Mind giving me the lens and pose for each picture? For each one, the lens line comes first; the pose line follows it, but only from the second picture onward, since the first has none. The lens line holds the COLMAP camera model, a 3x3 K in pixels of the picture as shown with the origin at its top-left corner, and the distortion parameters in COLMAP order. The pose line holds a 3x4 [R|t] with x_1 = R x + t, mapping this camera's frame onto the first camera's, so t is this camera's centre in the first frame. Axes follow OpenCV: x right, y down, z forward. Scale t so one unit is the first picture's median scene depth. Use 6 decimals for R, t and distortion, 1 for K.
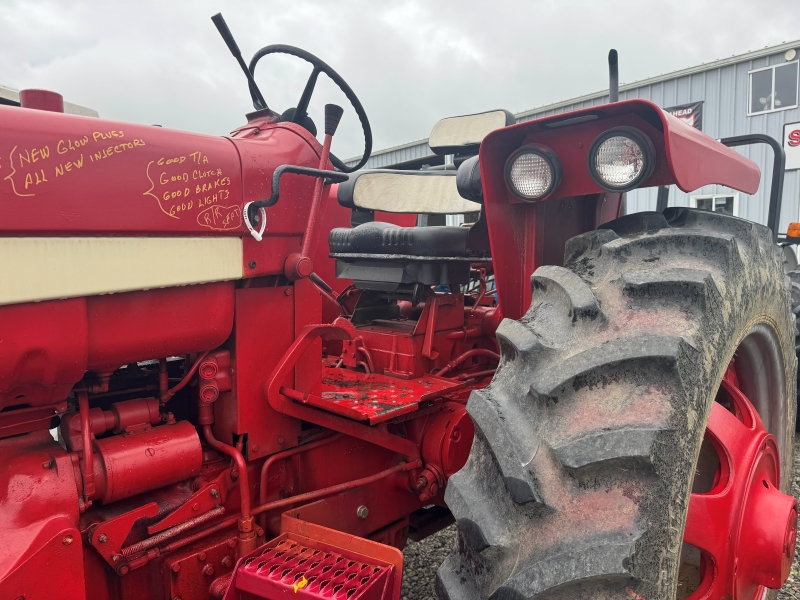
lens RADIAL K [[611.2, 0, 400.0], [0, 611.2, 300.0], [0, 0, 1]] dist [0.083544, -0.003423]
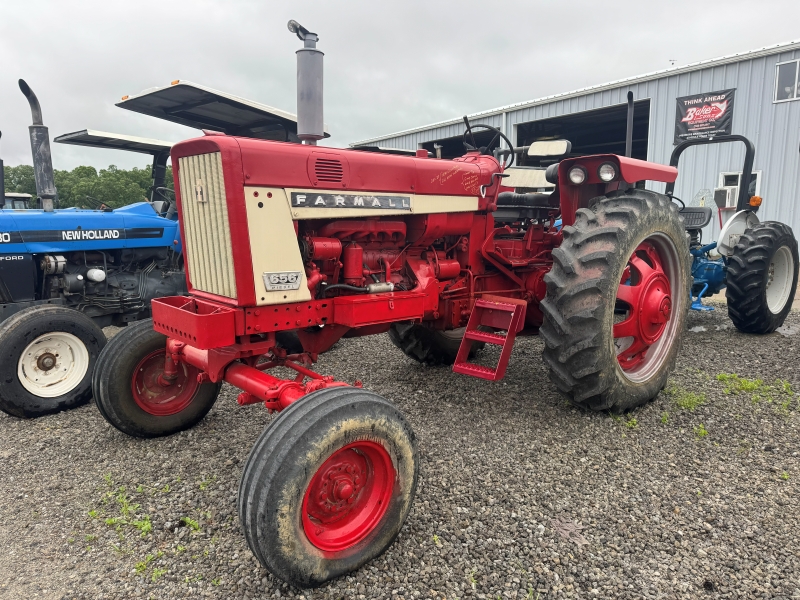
lens RADIAL K [[515.8, 0, 400.9], [0, 515.8, 313.7], [0, 0, 1]] dist [-0.005324, -0.003472]
pose [[0.993531, 0.035479, -0.107874, -0.319293], [-0.023757, 0.993859, 0.108069, 0.193959], [0.111046, -0.104807, 0.988273, -1.516519]]
